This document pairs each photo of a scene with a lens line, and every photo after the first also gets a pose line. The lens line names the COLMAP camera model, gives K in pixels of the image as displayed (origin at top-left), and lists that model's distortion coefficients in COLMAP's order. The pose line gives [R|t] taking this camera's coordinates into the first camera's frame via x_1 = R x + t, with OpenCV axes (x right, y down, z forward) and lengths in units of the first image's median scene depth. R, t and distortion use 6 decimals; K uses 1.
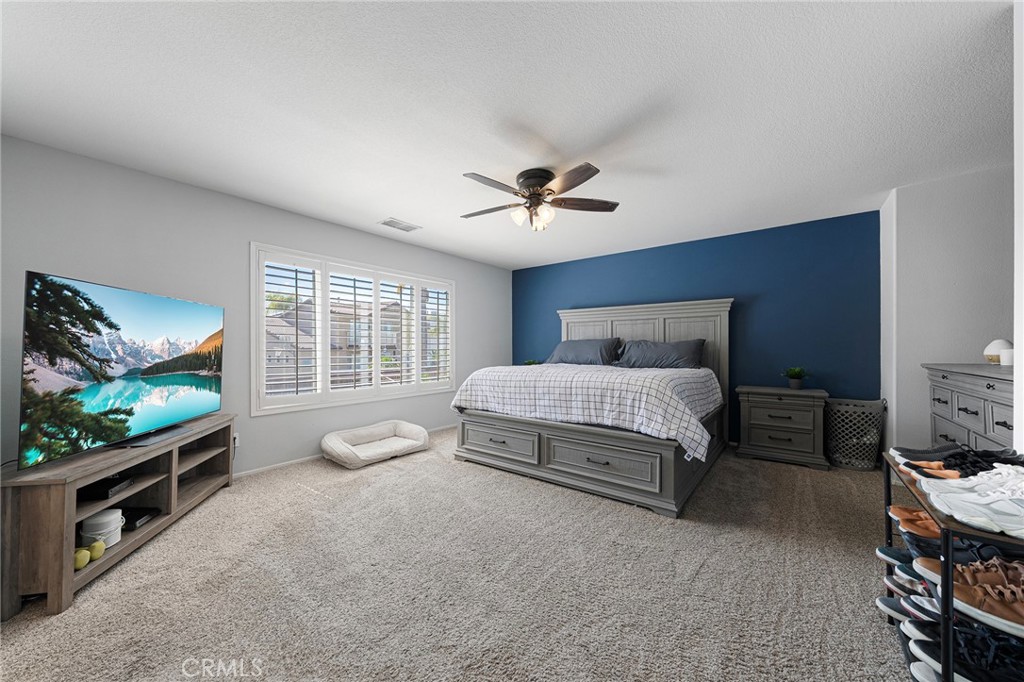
lens RADIAL K [[353.8, 0, 513.8], [0, 353.8, 343.3], [0, 0, 1]] dist [0.000600, 0.000026]
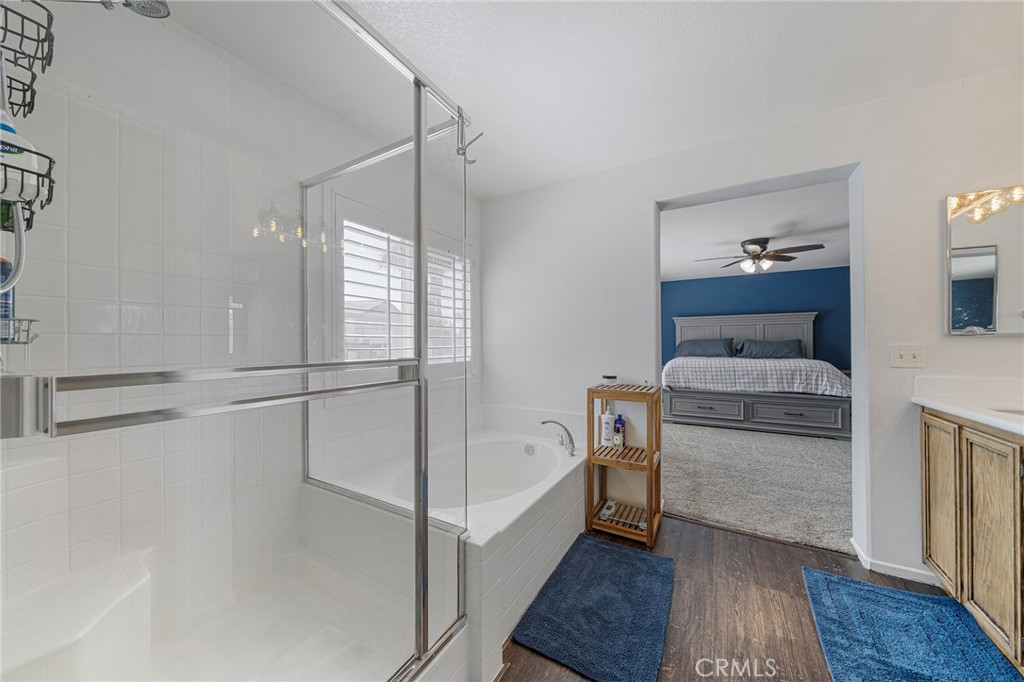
lens RADIAL K [[353.8, 0, 509.2], [0, 353.8, 341.5], [0, 0, 1]] dist [0.000600, 0.000026]
pose [[0.987872, -0.001909, 0.155256, -2.759579], [0.001130, 0.999986, 0.005103, -0.032943], [-0.155264, -0.004866, 0.987861, -0.887338]]
